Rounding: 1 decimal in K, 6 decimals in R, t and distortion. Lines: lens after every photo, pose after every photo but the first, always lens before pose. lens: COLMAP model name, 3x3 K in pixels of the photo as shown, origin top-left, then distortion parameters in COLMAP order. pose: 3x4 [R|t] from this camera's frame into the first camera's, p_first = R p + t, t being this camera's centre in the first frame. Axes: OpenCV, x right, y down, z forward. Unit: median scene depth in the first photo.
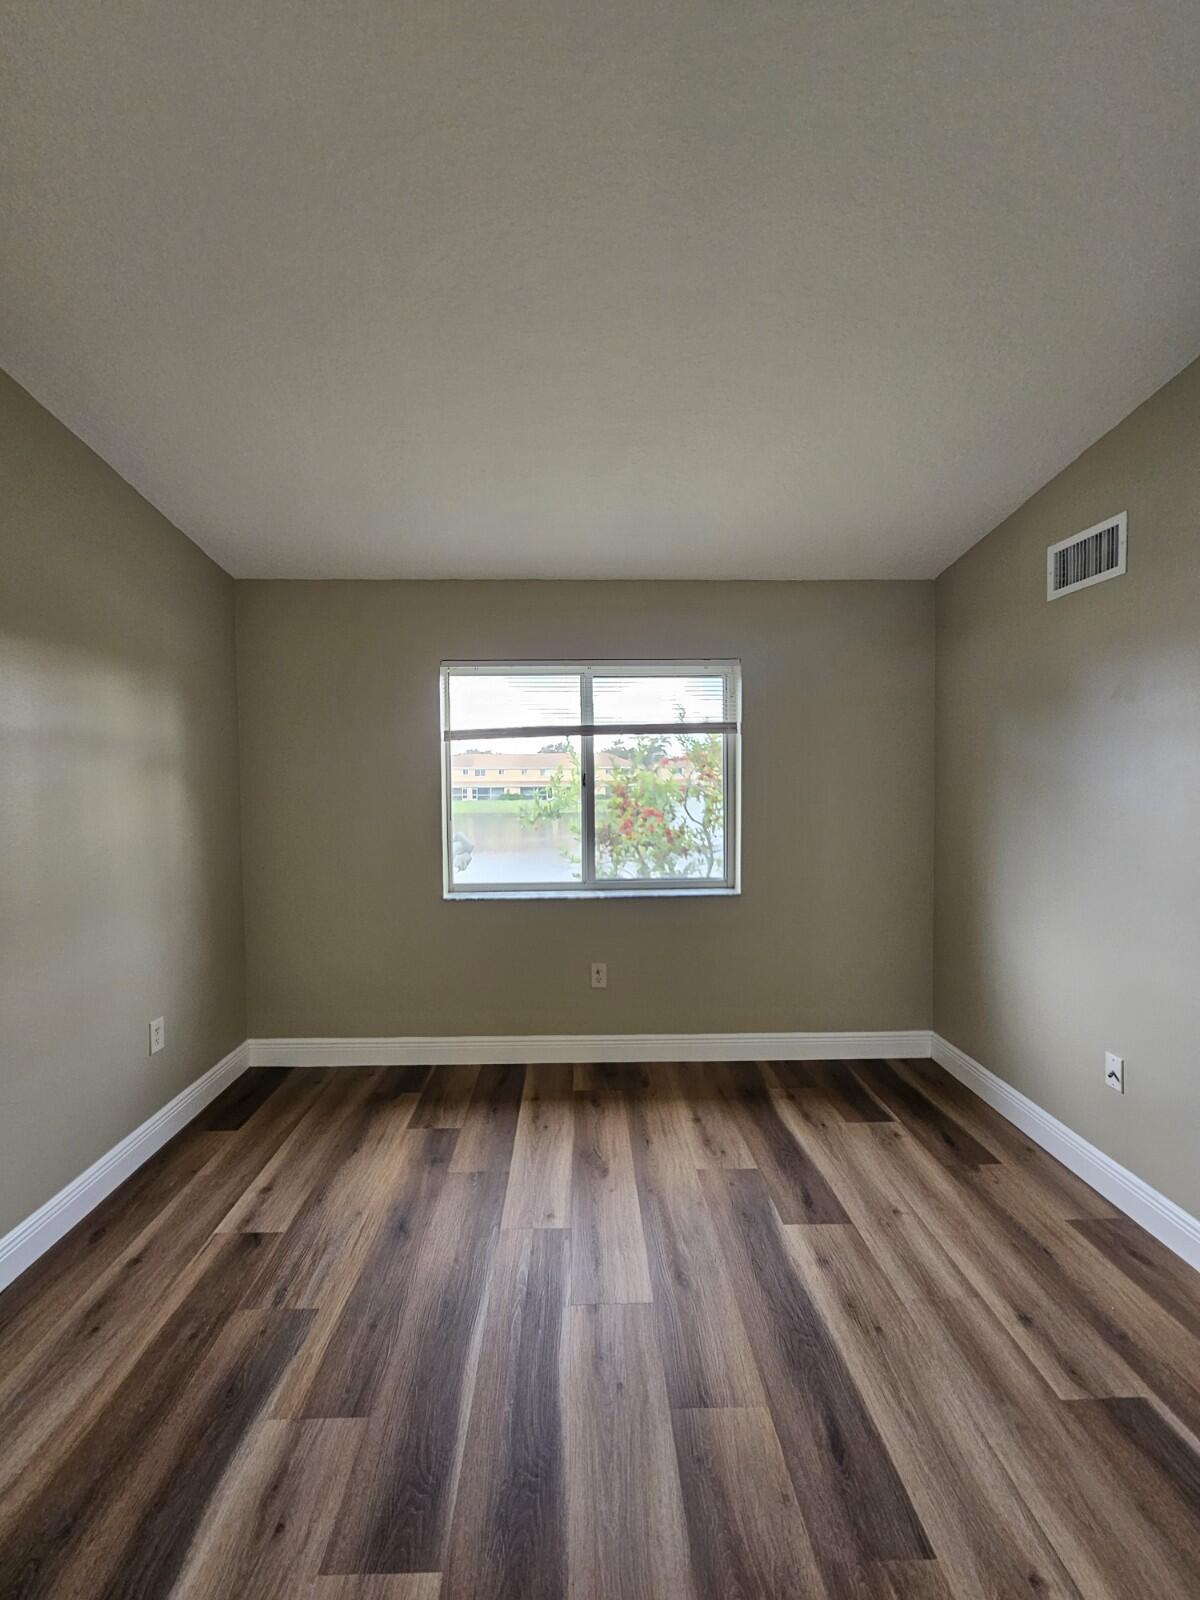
lens RADIAL K [[651.9, 0, 597.2], [0, 651.9, 809.6], [0, 0, 1]] dist [-0.001849, -0.003624]
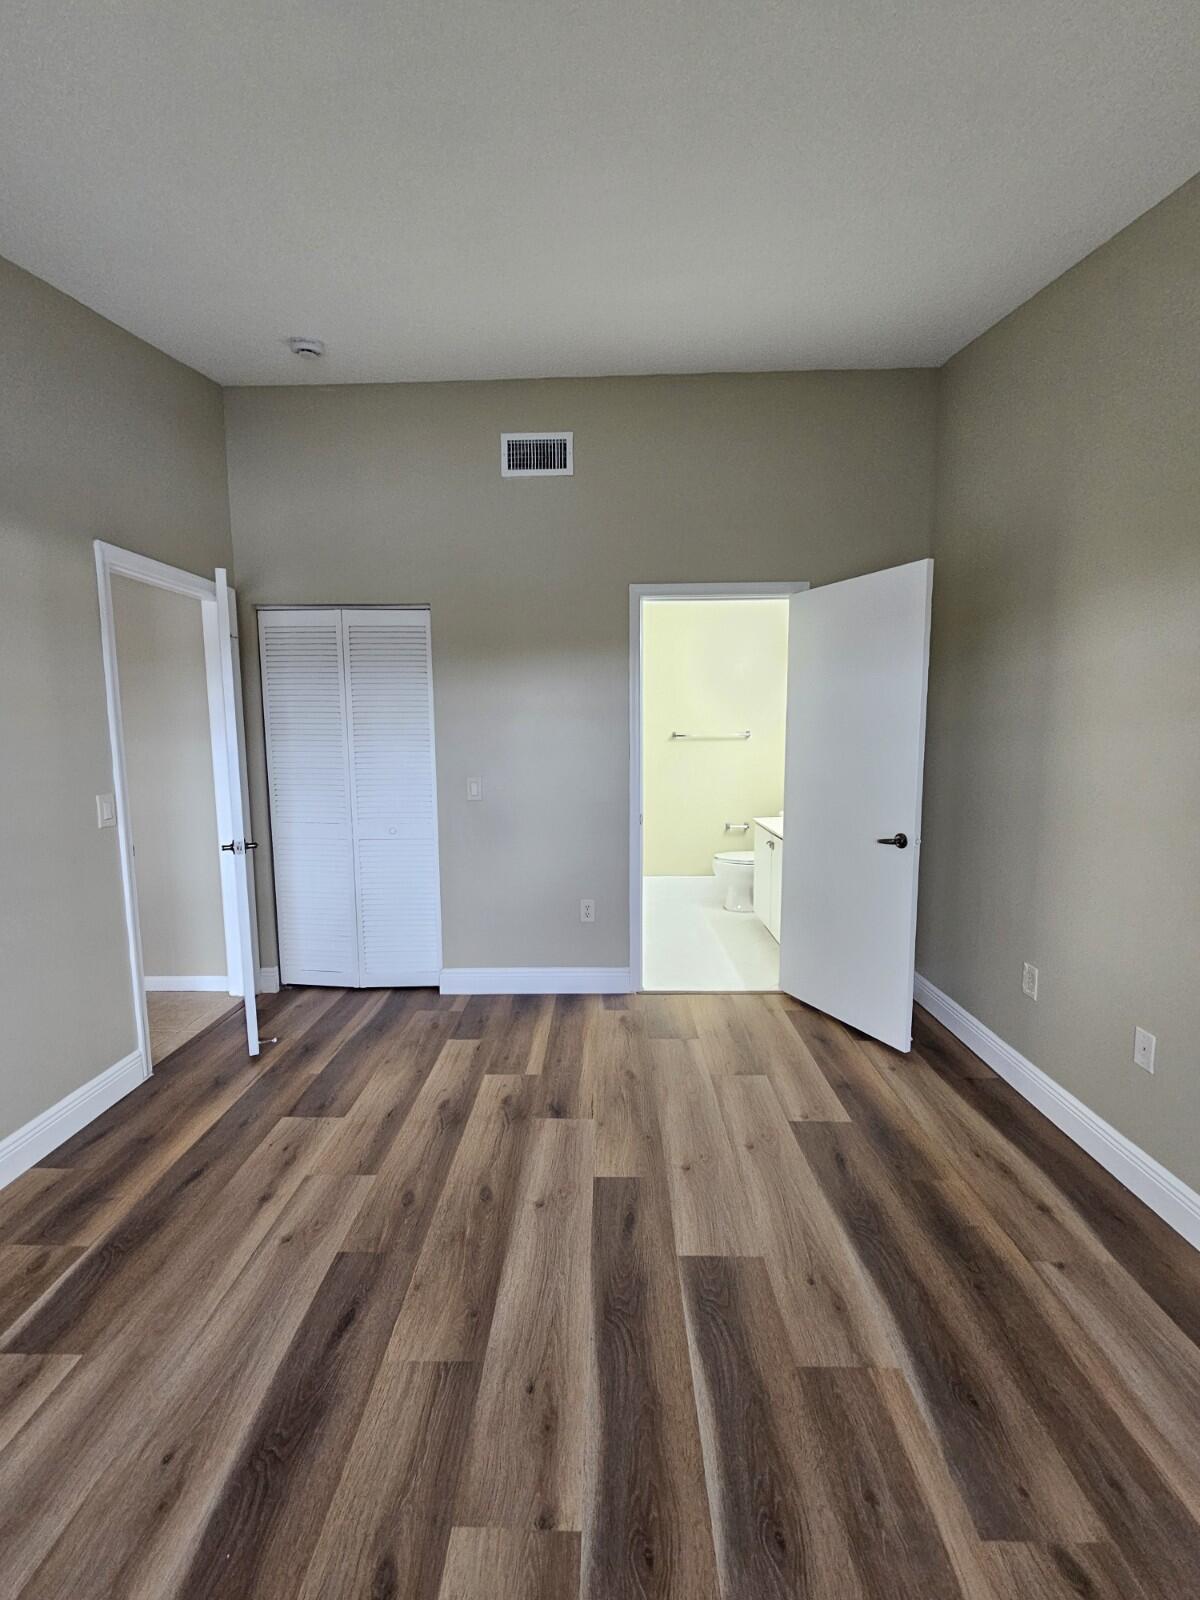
lens RADIAL K [[651.9, 0, 594.7], [0, 651.9, 805.7], [0, 0, 1]] dist [-0.001849, -0.003624]
pose [[-0.998503, 0.008810, 0.053974, -0.115683], [0.017654, 0.986028, 0.165641, -0.052089], [-0.051761, 0.166346, -0.984708, 1.862512]]
